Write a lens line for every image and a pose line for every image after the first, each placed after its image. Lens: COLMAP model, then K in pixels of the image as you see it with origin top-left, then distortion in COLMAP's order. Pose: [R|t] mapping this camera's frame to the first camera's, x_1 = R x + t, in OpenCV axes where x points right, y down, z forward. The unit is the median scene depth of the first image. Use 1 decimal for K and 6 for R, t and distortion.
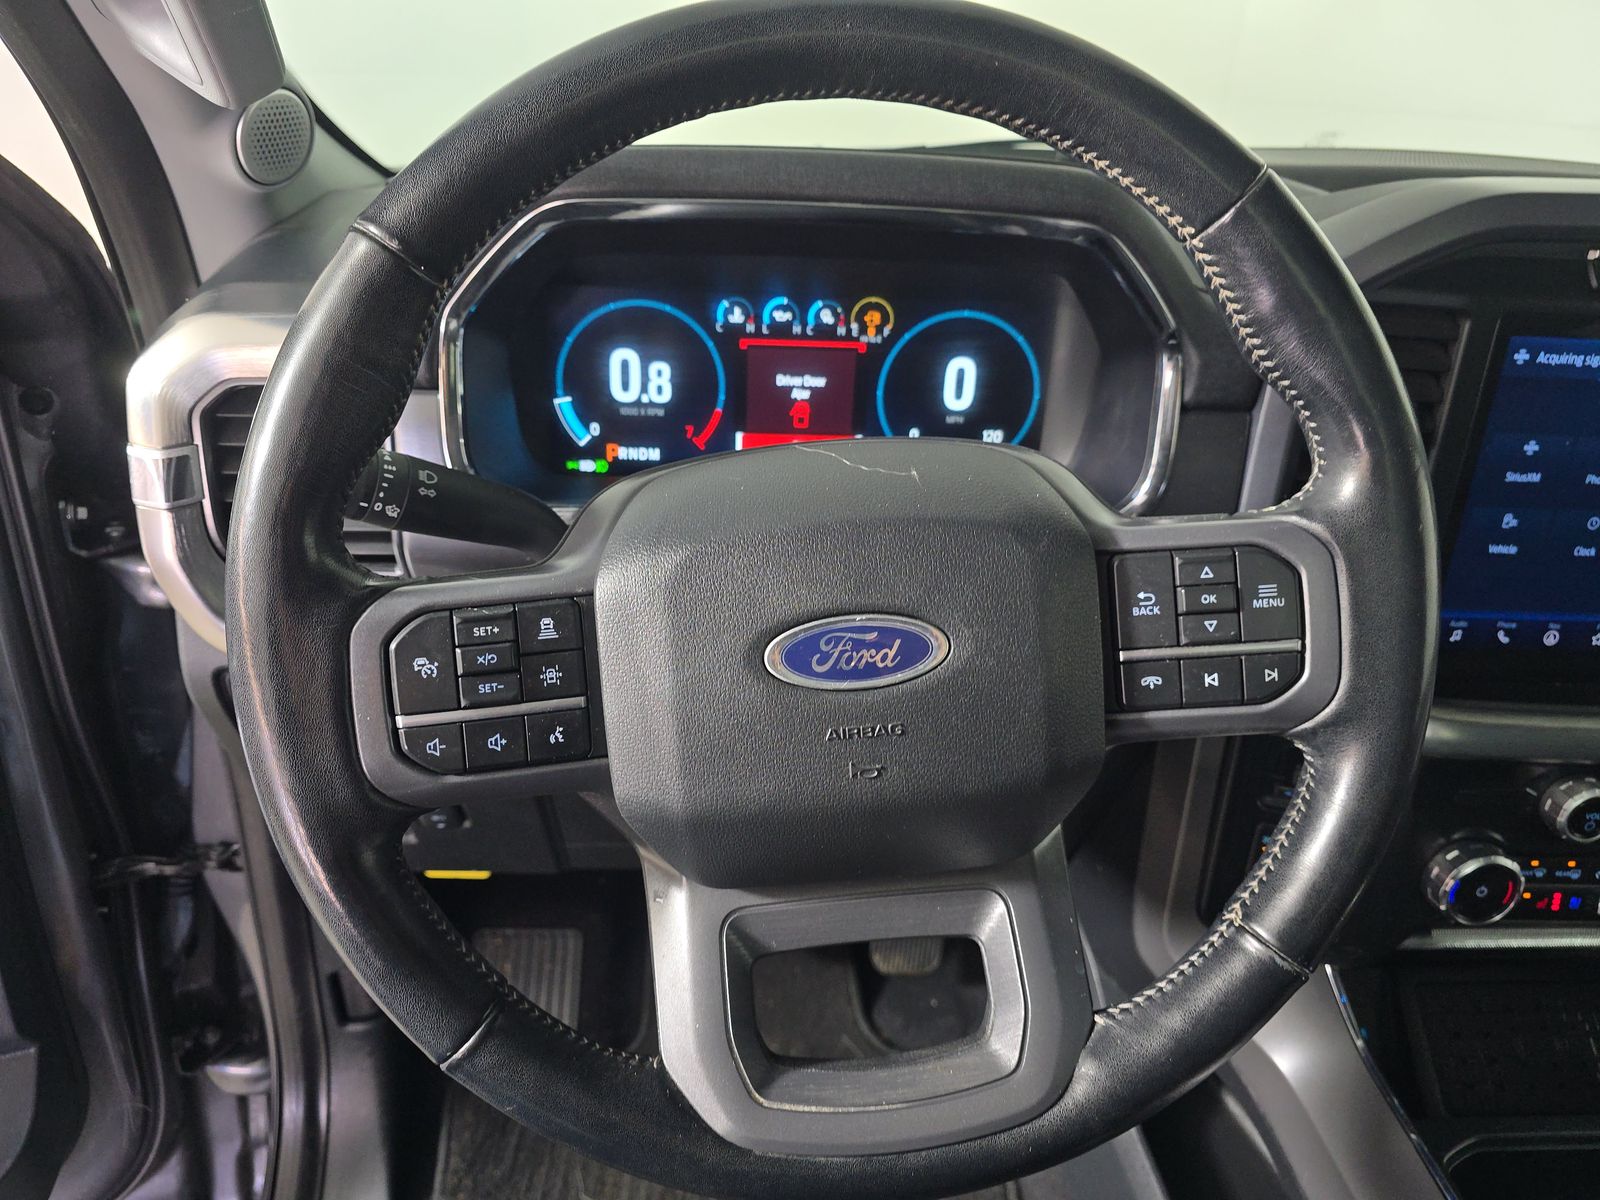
lens RADIAL K [[1077.9, 0, 800.0], [0, 1077.9, 600.0], [0, 0, 1]] dist [0.025831, -0.064892]
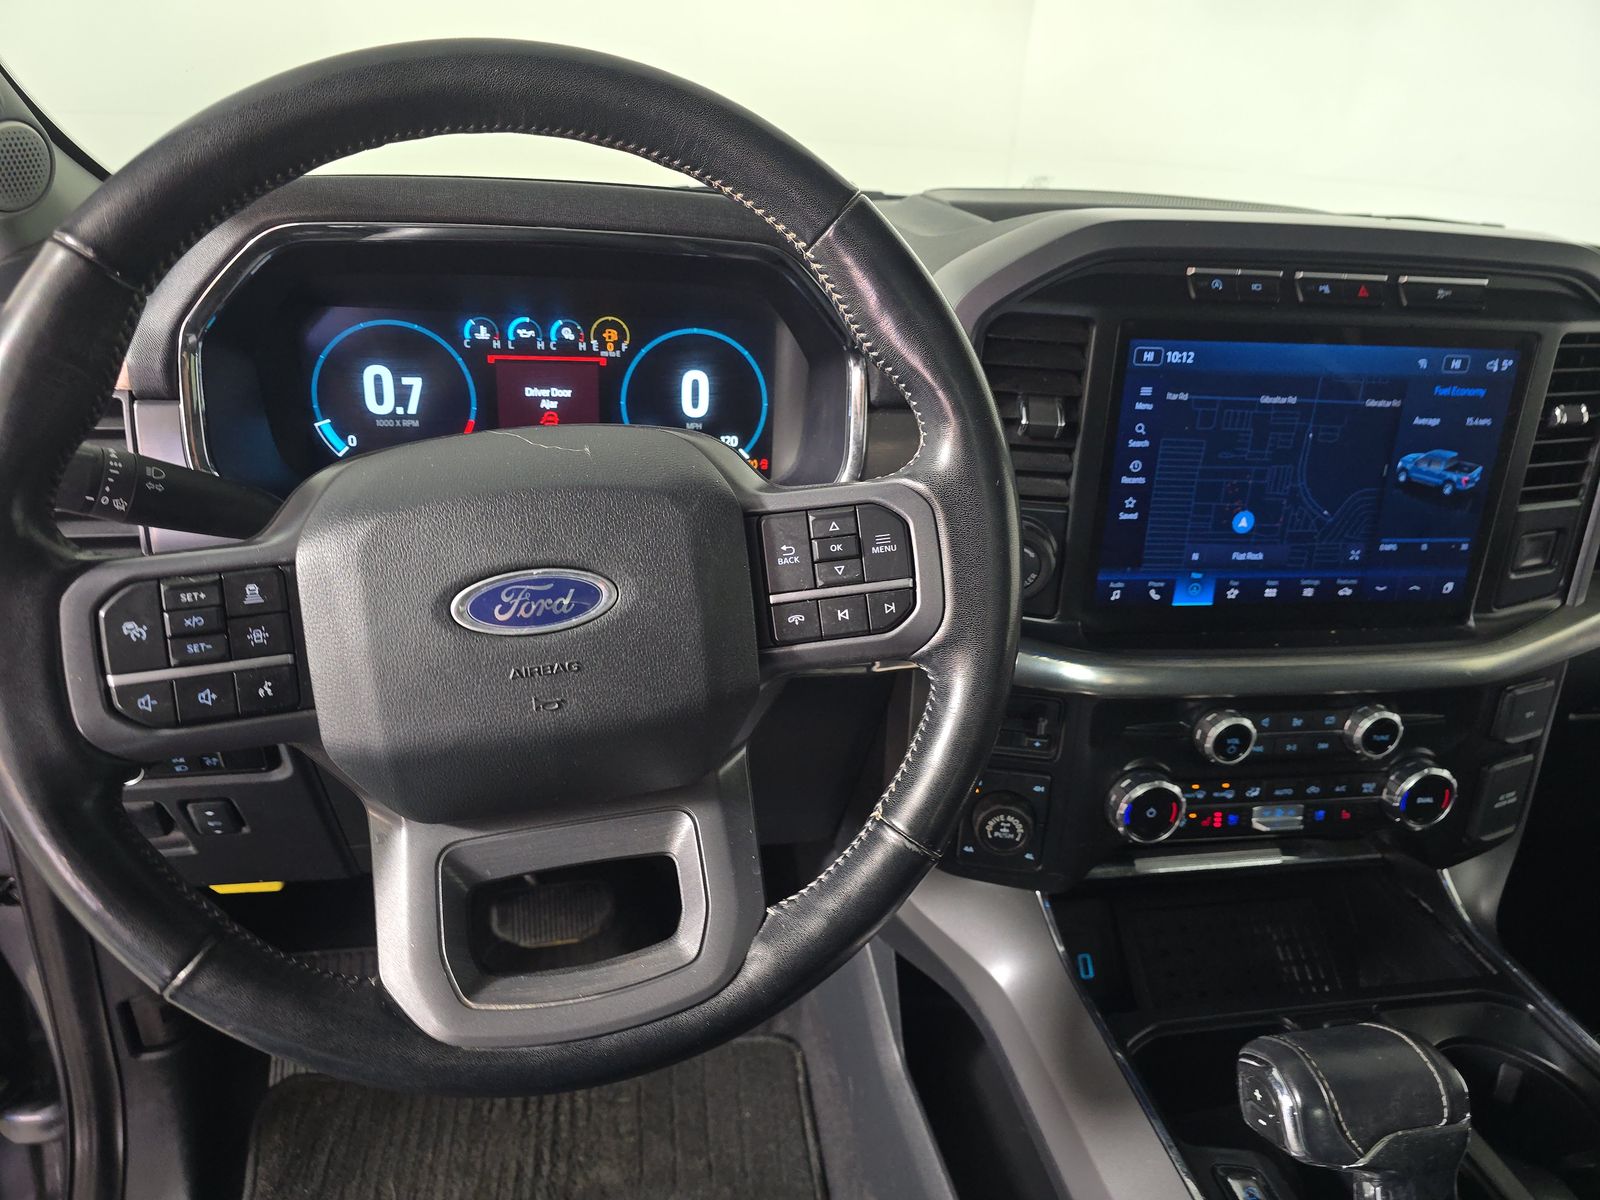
lens RADIAL K [[1059.8, 0, 800.0], [0, 1059.8, 600.0], [0, 0, 1]] dist [0.026280, -0.045913]
pose [[0.989573, -0.042675, 0.137566, 0.167303], [0.047166, 0.998450, -0.029546, 0.088092], [-0.136092, 0.035726, 0.990052, -0.161493]]
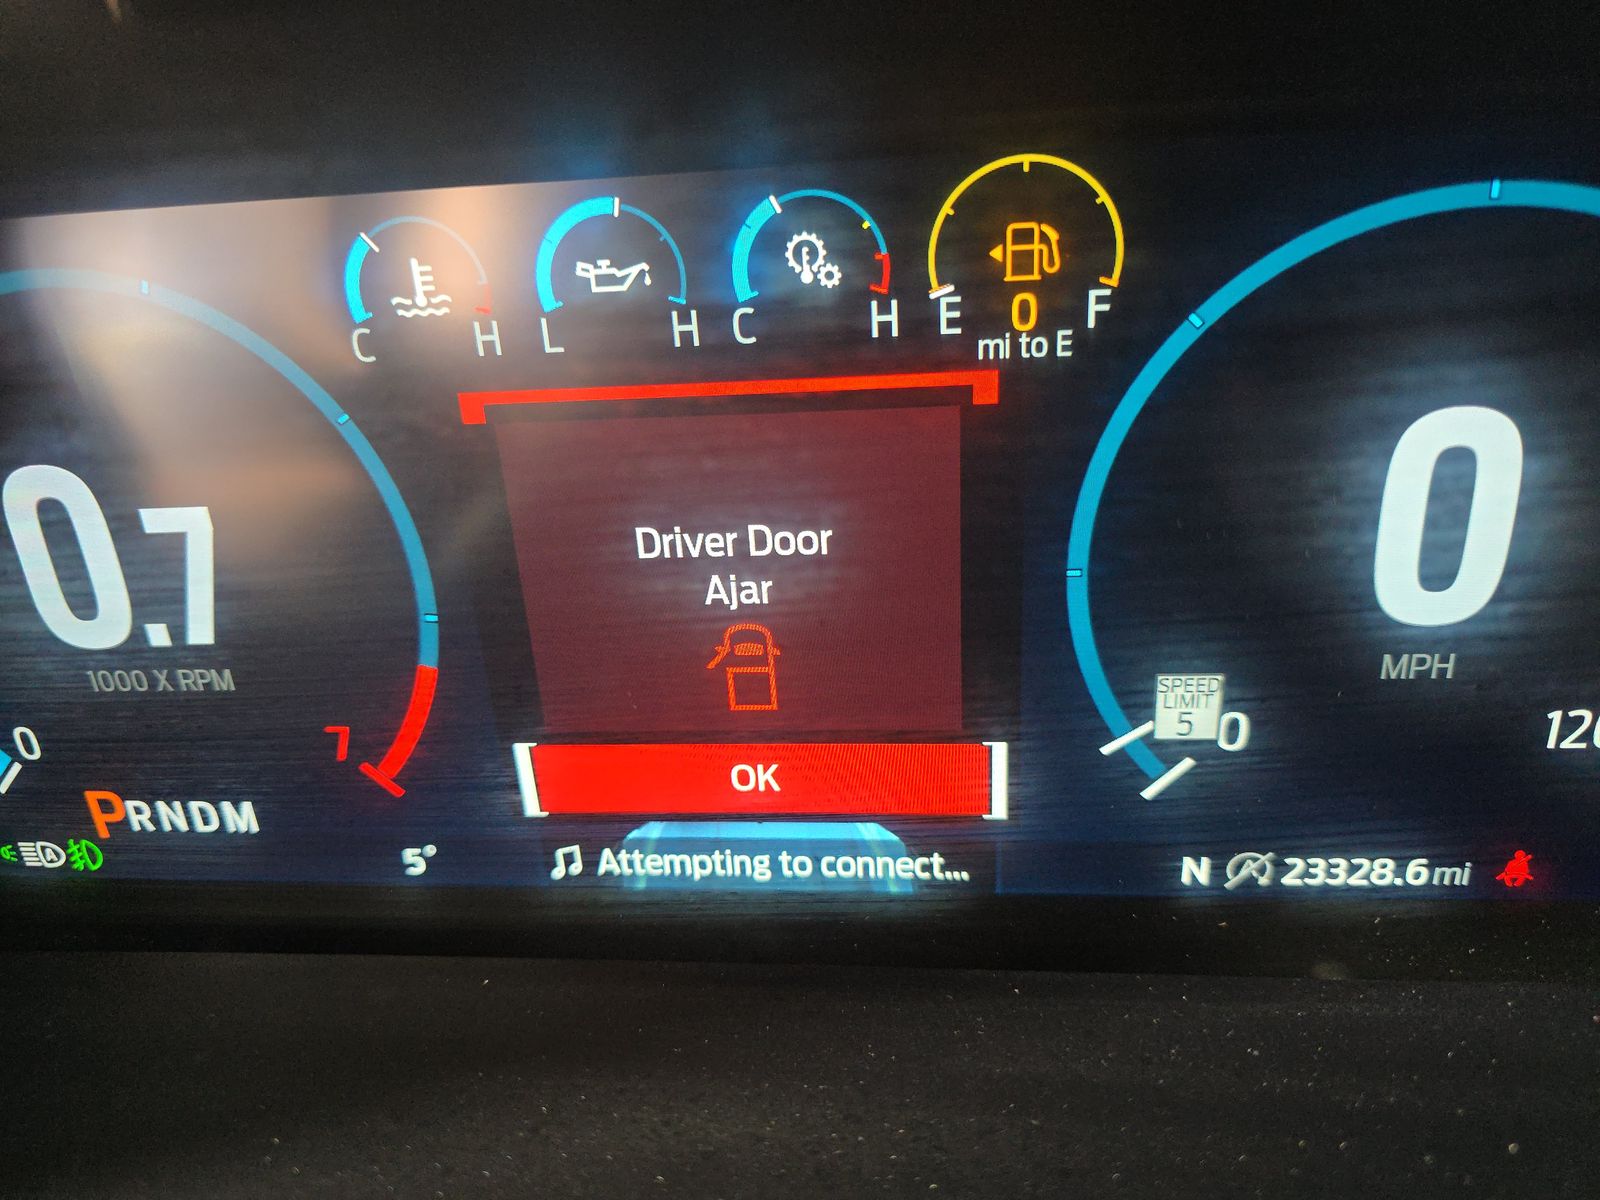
lens RADIAL K [[1209.5, 0, 800.0], [0, 1209.5, 600.0], [0, 0, 1]] dist [-0.039683, -0.001262]
pose [[0.983178, -0.036217, -0.179025, 0.107881], [0.047481, 0.997126, 0.059042, -0.355198], [0.176372, -0.066549, 0.982071, 1.285989]]
